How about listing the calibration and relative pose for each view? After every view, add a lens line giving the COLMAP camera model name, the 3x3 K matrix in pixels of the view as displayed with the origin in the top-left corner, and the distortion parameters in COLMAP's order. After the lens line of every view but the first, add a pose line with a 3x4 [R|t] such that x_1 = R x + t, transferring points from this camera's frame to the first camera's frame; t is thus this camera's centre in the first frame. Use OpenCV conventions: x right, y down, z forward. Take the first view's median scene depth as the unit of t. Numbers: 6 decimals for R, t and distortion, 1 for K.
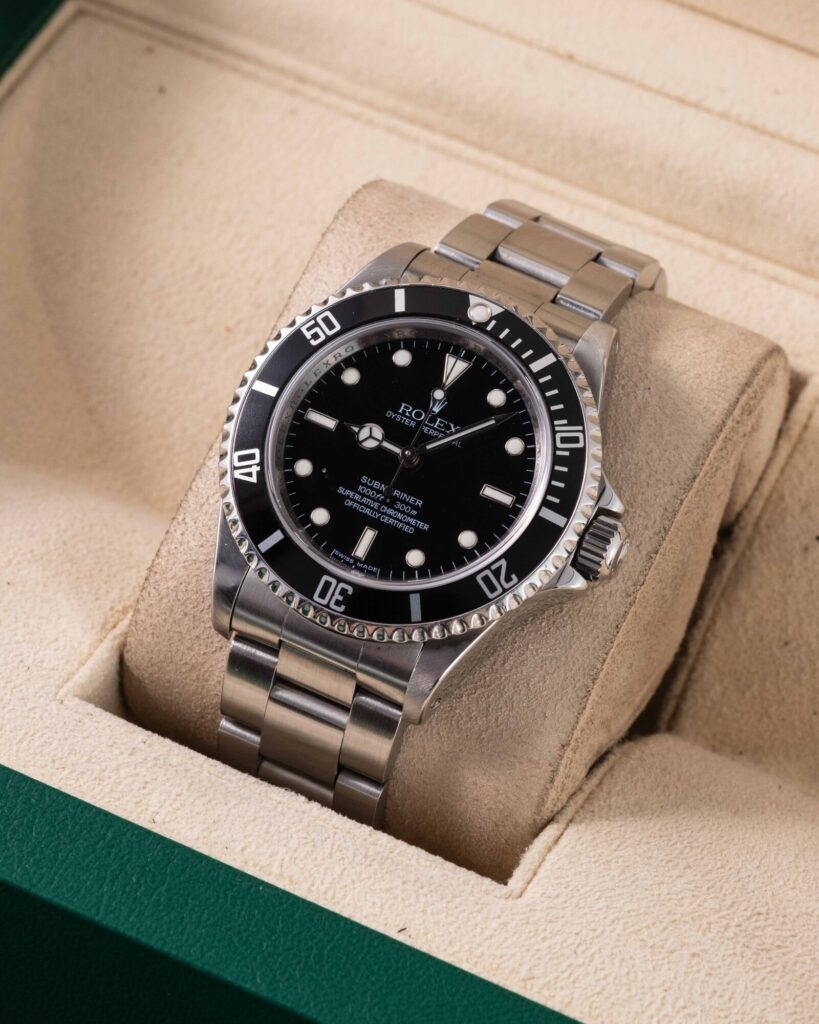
lens RADIAL K [[4741.5, 0, 390.4], [0, 4741.5, 462.9], [0, 0, 1]] dist [0.275623, 0.000000]
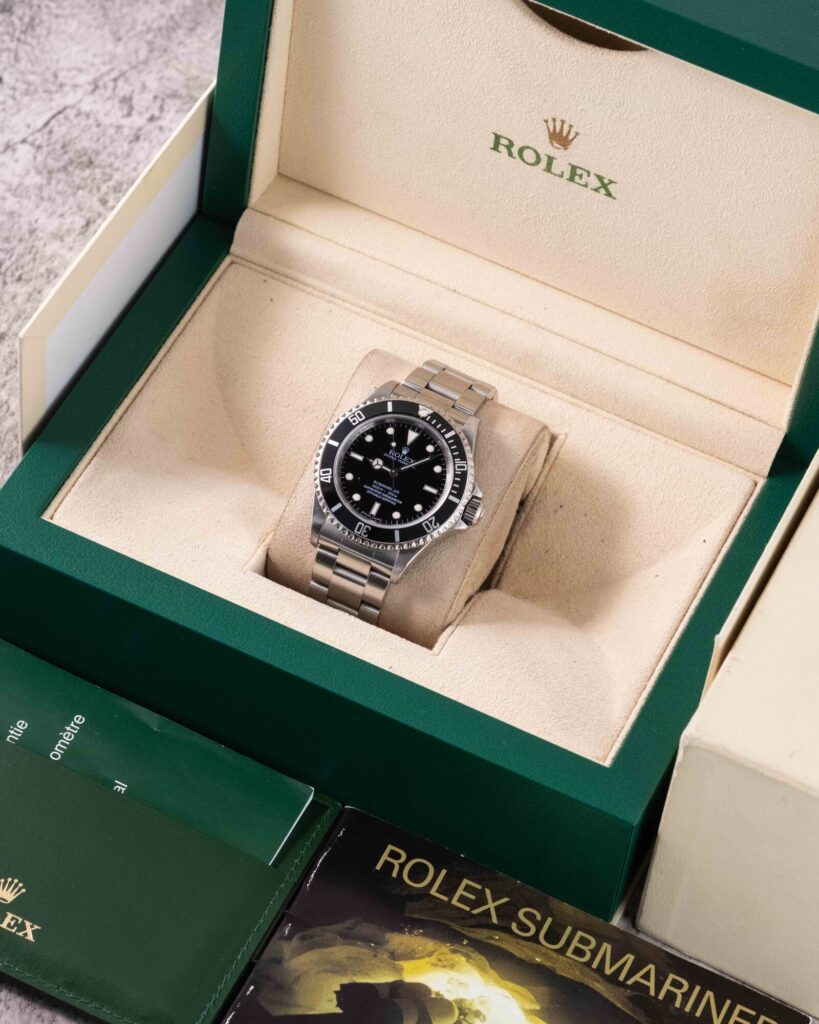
lens RADIAL K [[4741.5, 0, 405.4], [0, 4741.5, 515.6], [0, 0, 1]] dist [0.275623, 0.000000]
pose [[0.997568, 0.013147, 0.068448, -0.153406], [-0.015803, 0.999137, 0.038417, -0.071605], [-0.067884, -0.039406, 0.996915, -1.387362]]
